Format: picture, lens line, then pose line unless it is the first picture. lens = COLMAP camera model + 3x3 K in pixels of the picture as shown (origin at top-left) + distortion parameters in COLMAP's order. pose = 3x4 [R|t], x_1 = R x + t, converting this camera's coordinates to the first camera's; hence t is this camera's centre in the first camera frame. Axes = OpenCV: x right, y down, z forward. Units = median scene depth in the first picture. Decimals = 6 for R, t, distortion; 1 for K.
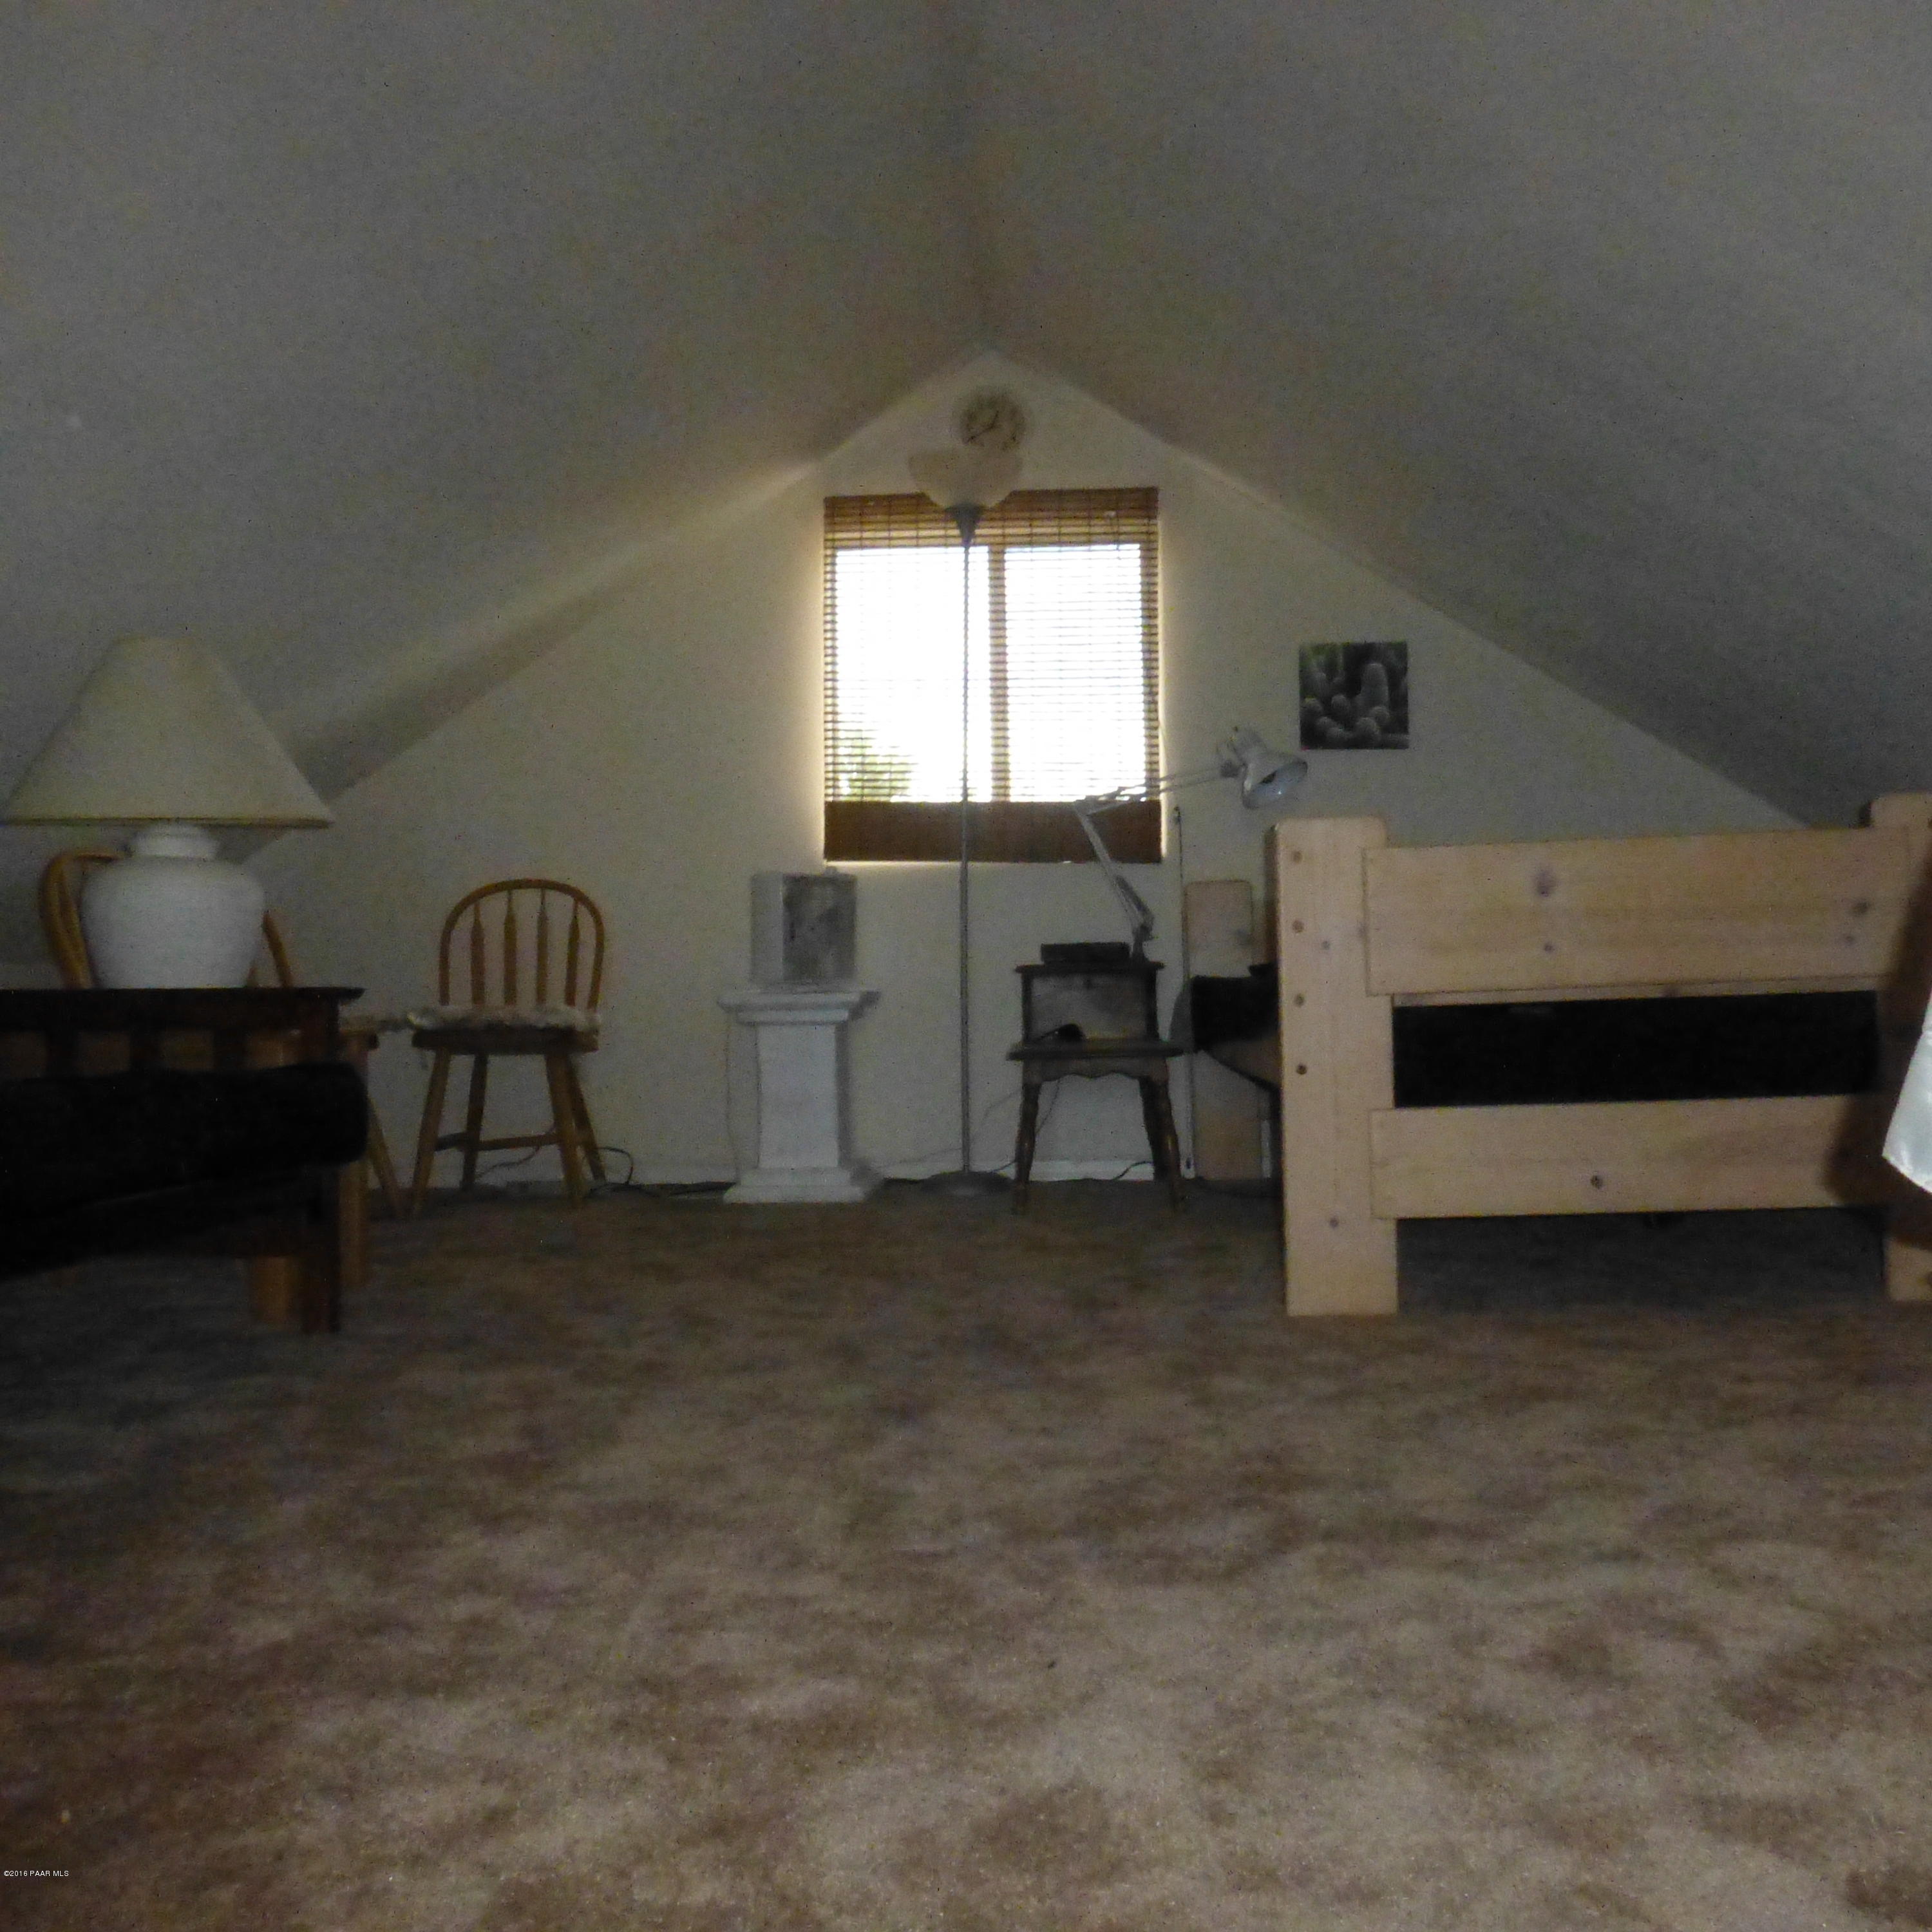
lens RADIAL K [[1890.6, 0, 986.4], [0, 1890.6, 973.0], [0, 0, 1]] dist [-0.027759, 0.000000]
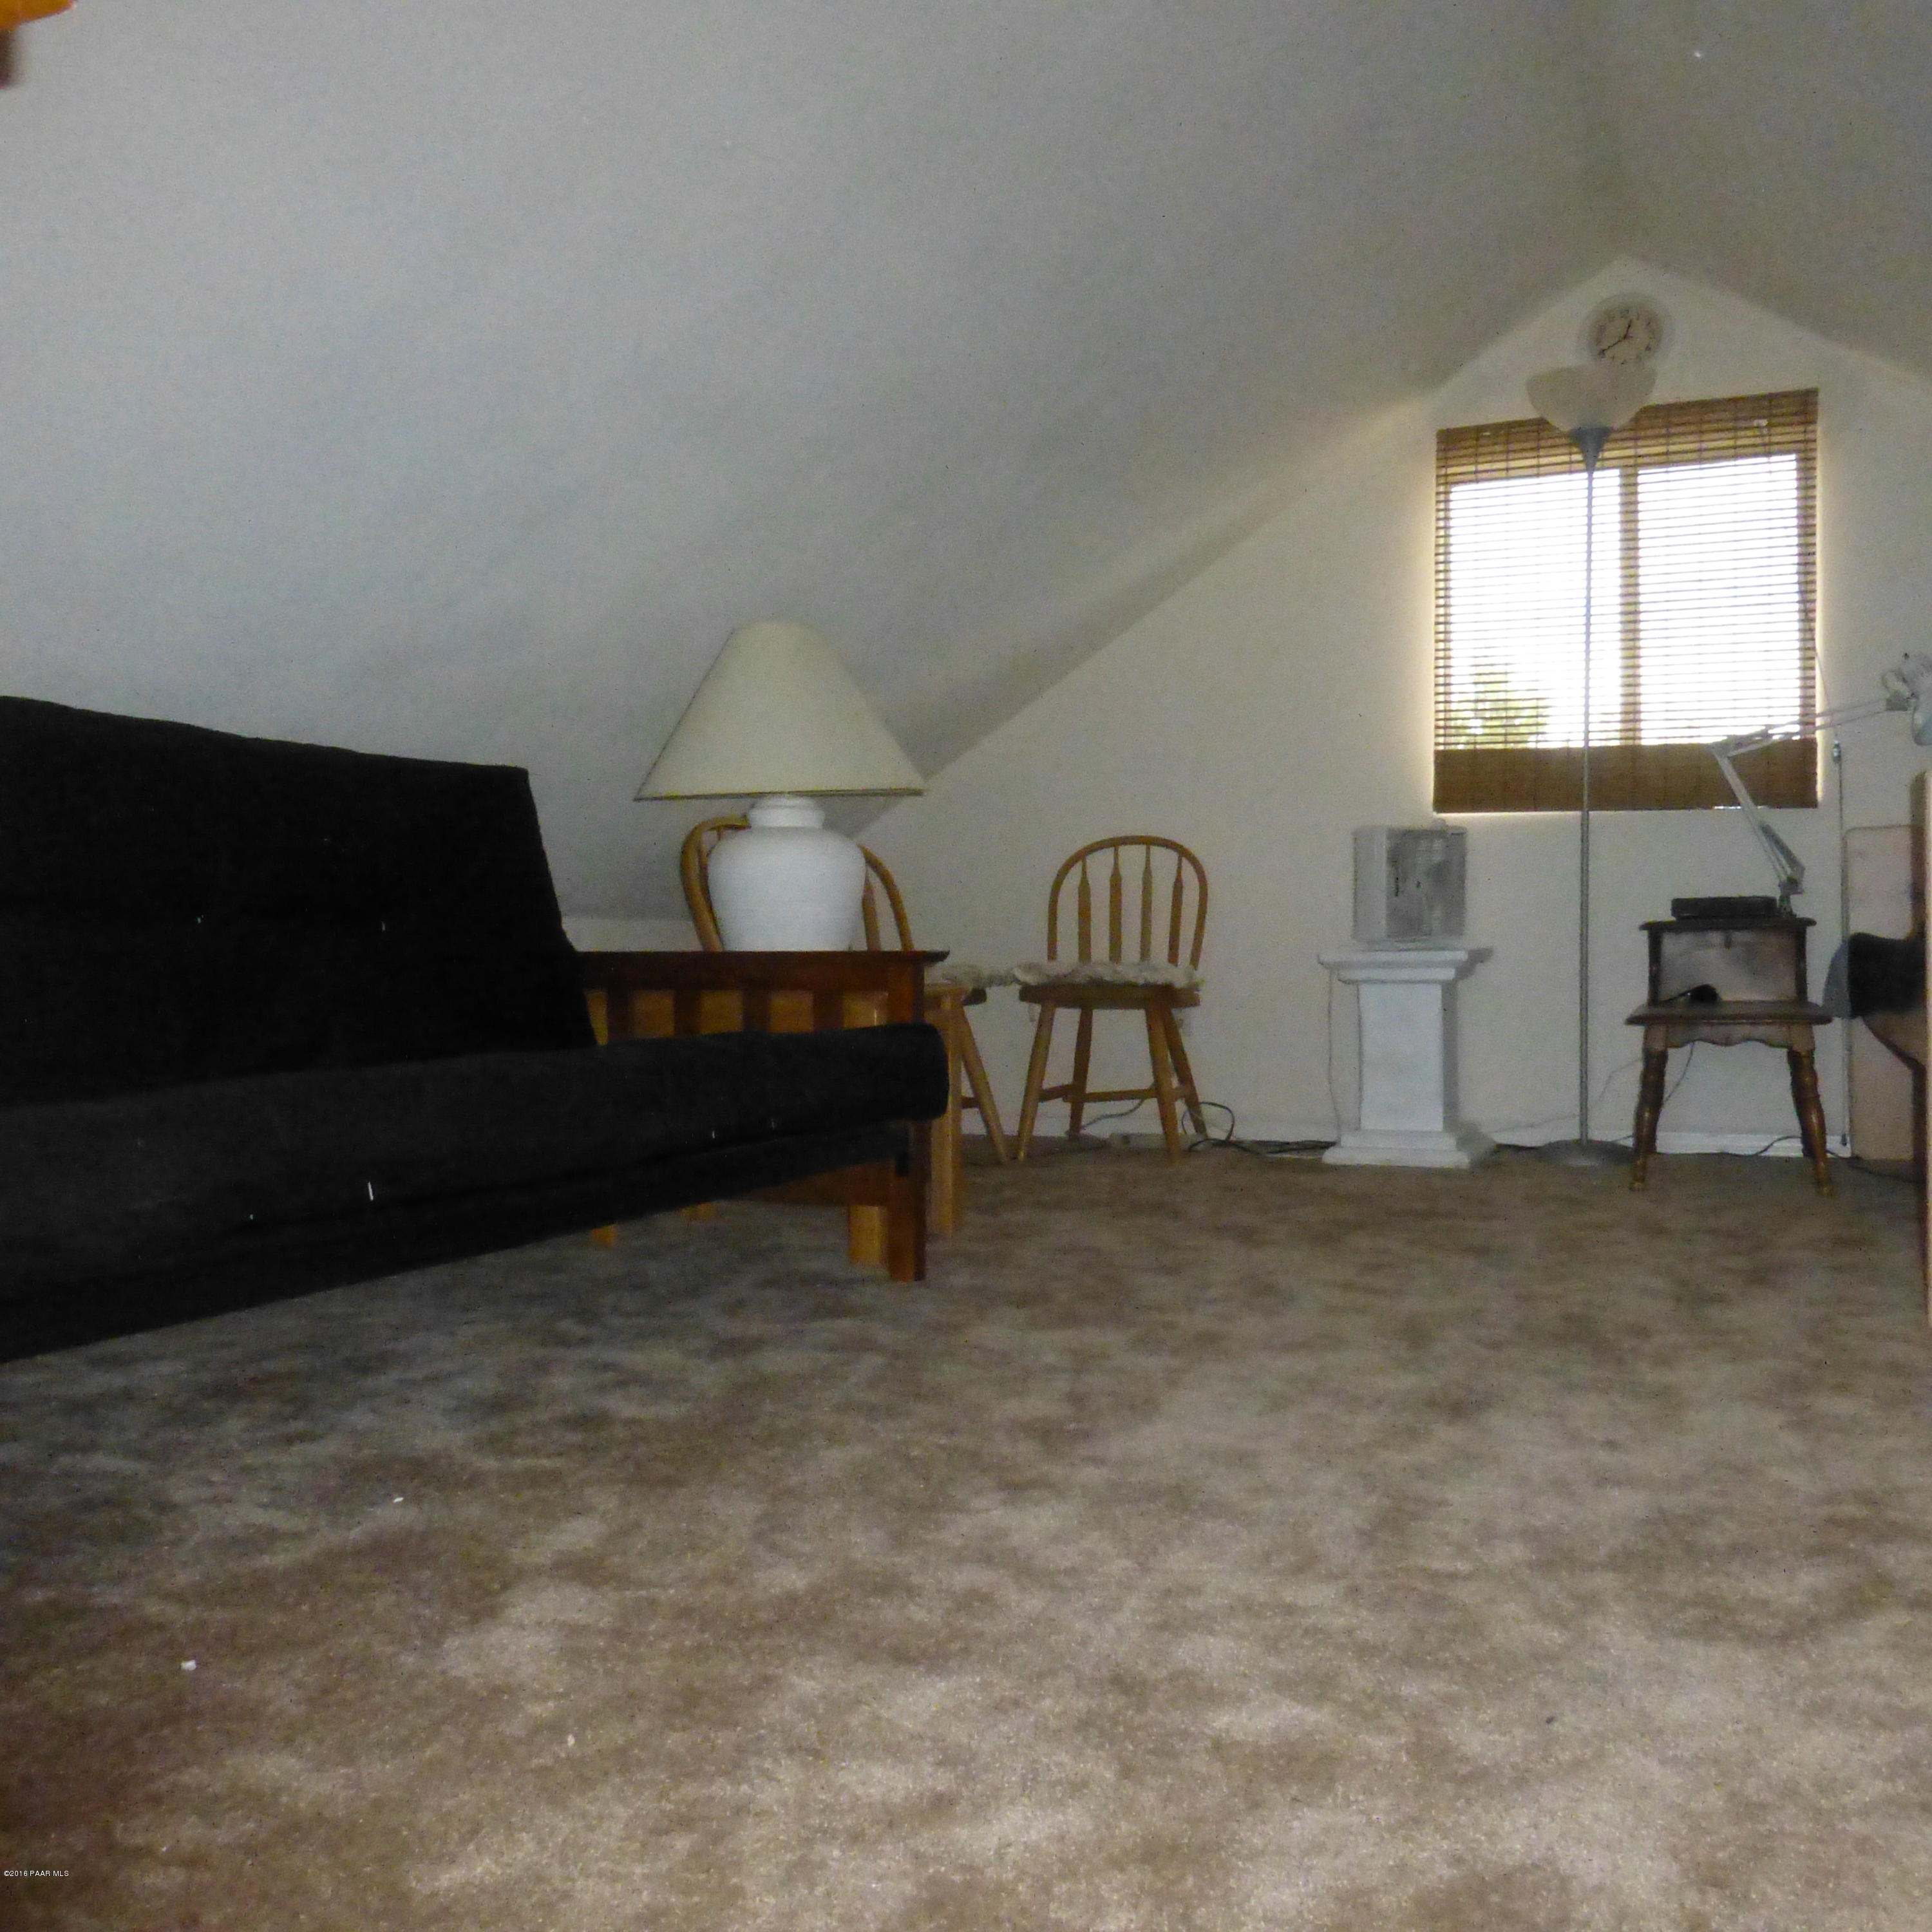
lens RADIAL K [[1890.6, 0, 955.8], [0, 1890.6, 972.7], [0, 0, 1]] dist [-0.027759, 0.000000]
pose [[0.937689, 0.010292, -0.347325, 0.036449], [0.000198, 0.999545, 0.030152, -0.011918], [0.347477, -0.028342, 0.937260, 0.023359]]
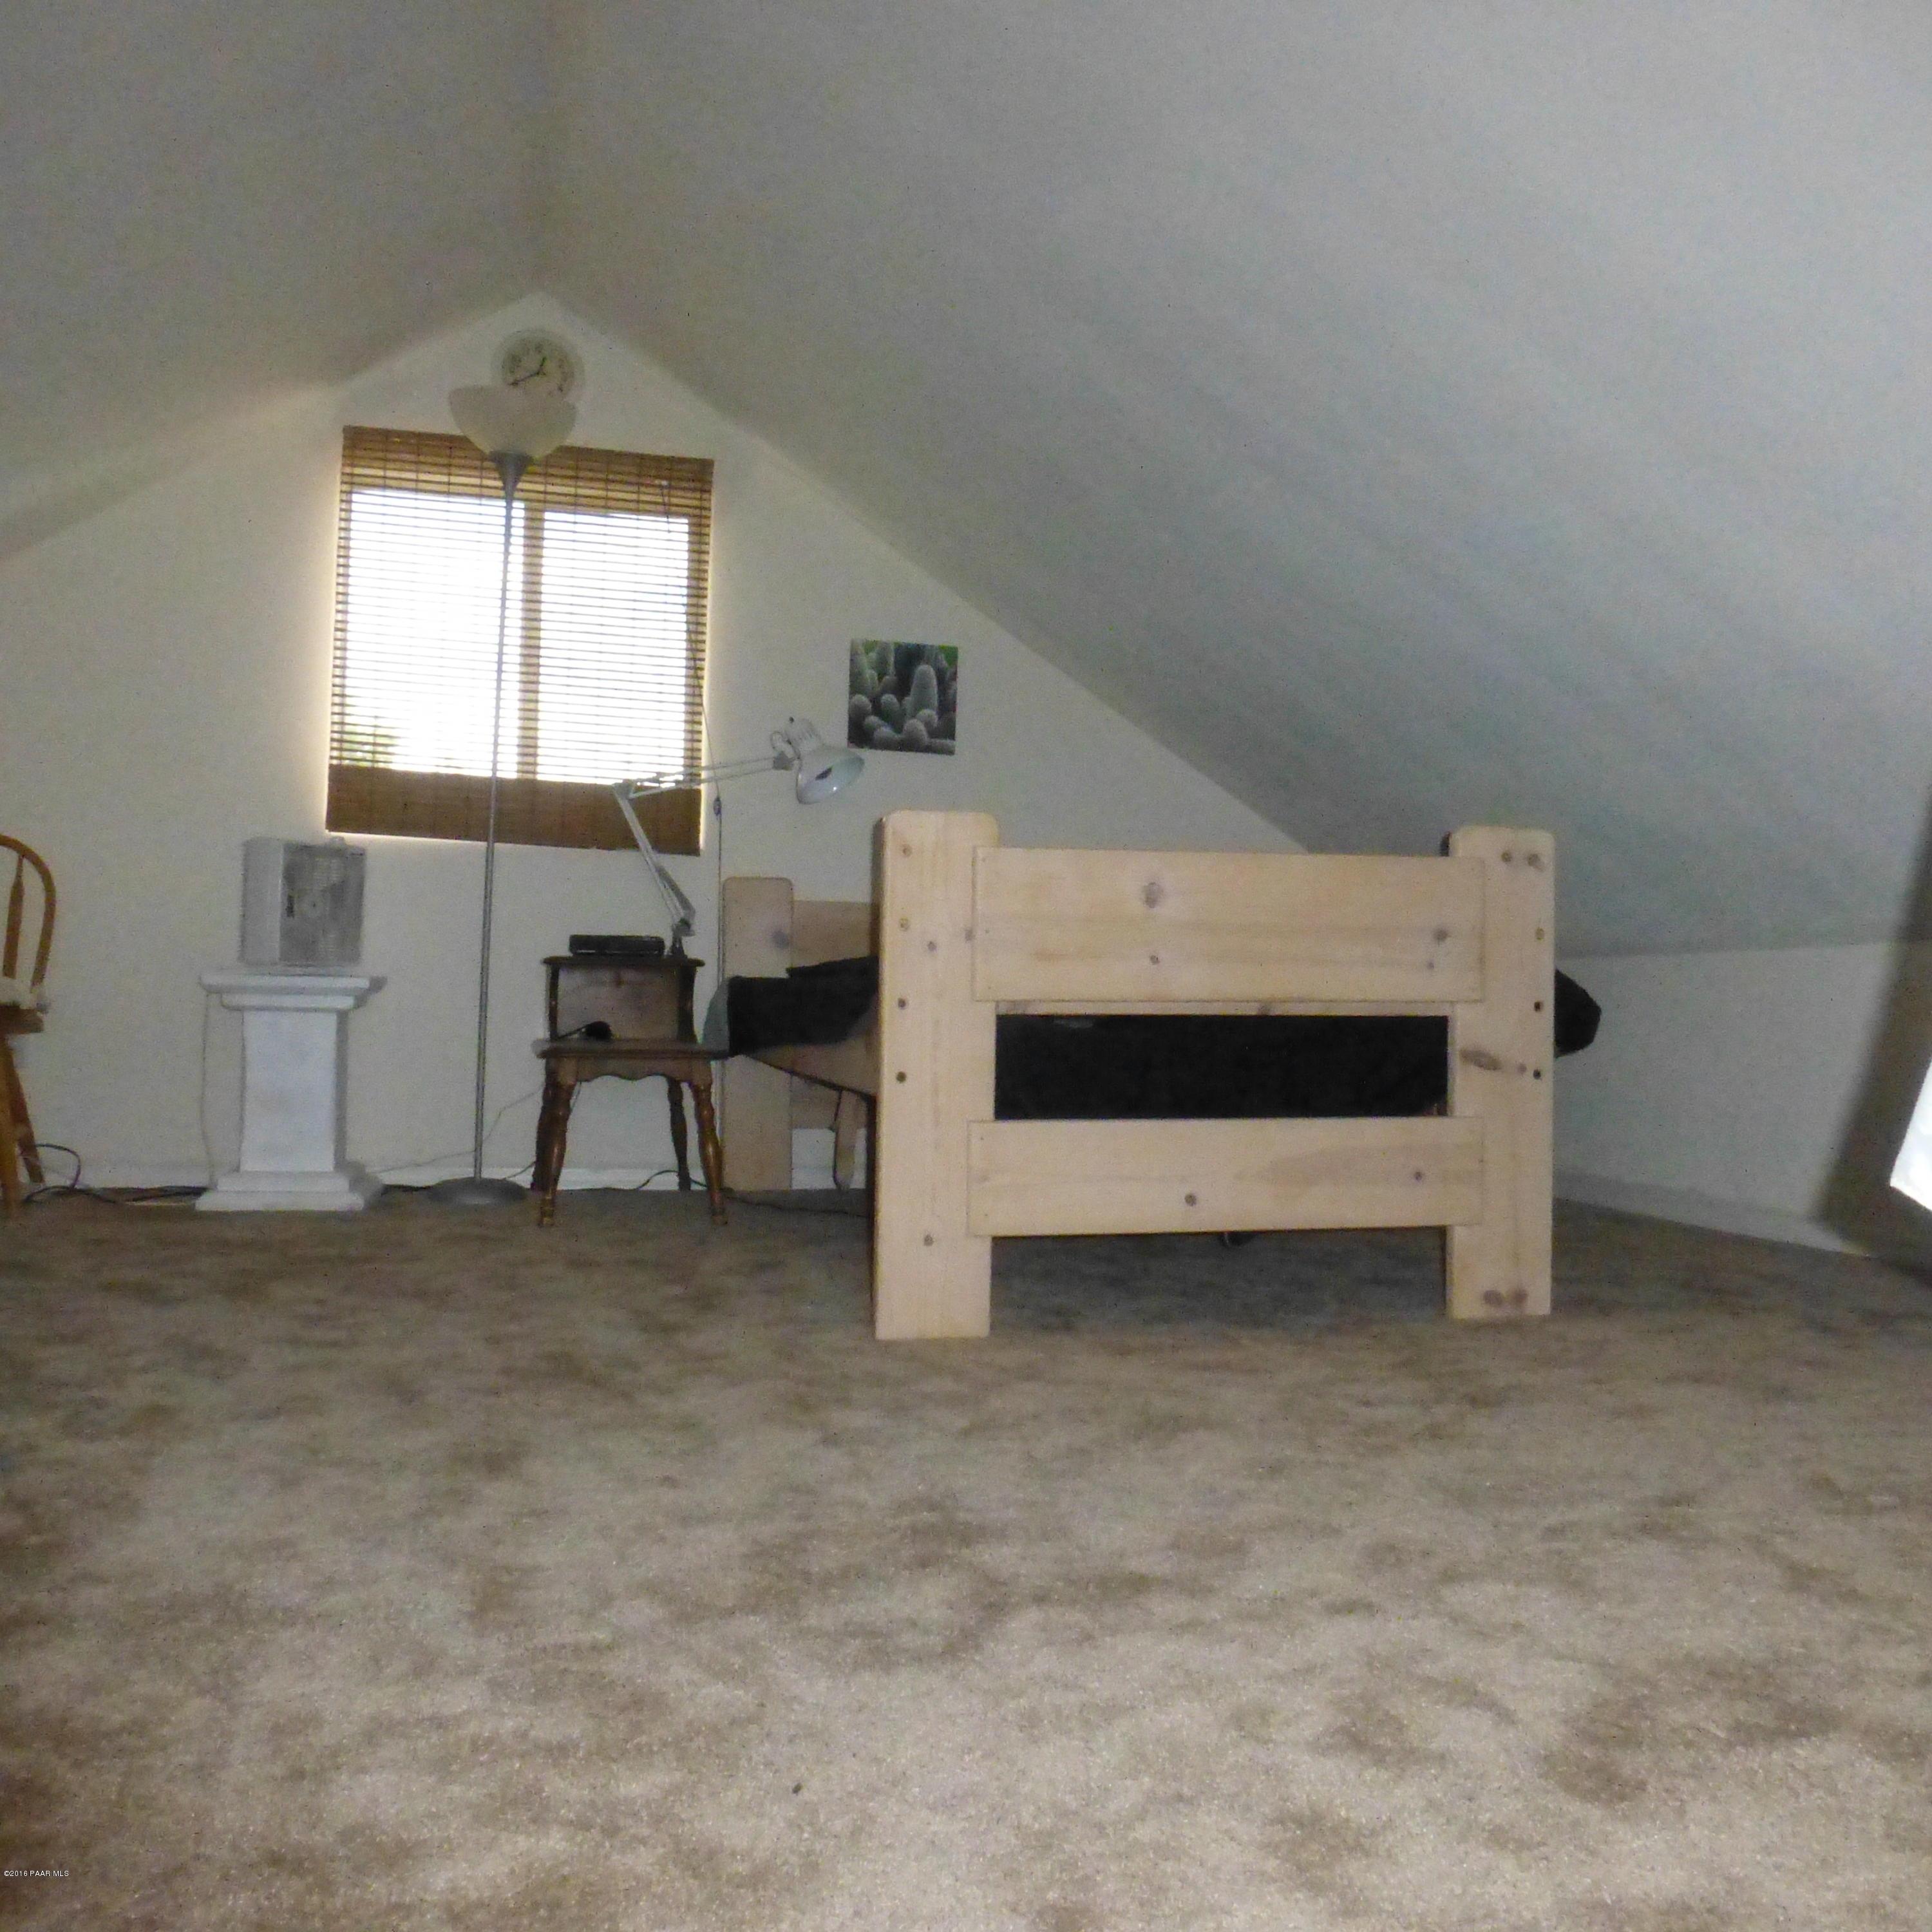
lens RADIAL K [[1890.6, 0, 1020.0], [0, 1890.6, 974.3], [0, 0, 1]] dist [-0.027759, 0.000000]
pose [[0.953695, 0.043650, 0.297591, -0.062624], [-0.042605, 0.999042, -0.010000, 0.007290], [-0.297742, -0.003142, 0.954641, 0.088670]]
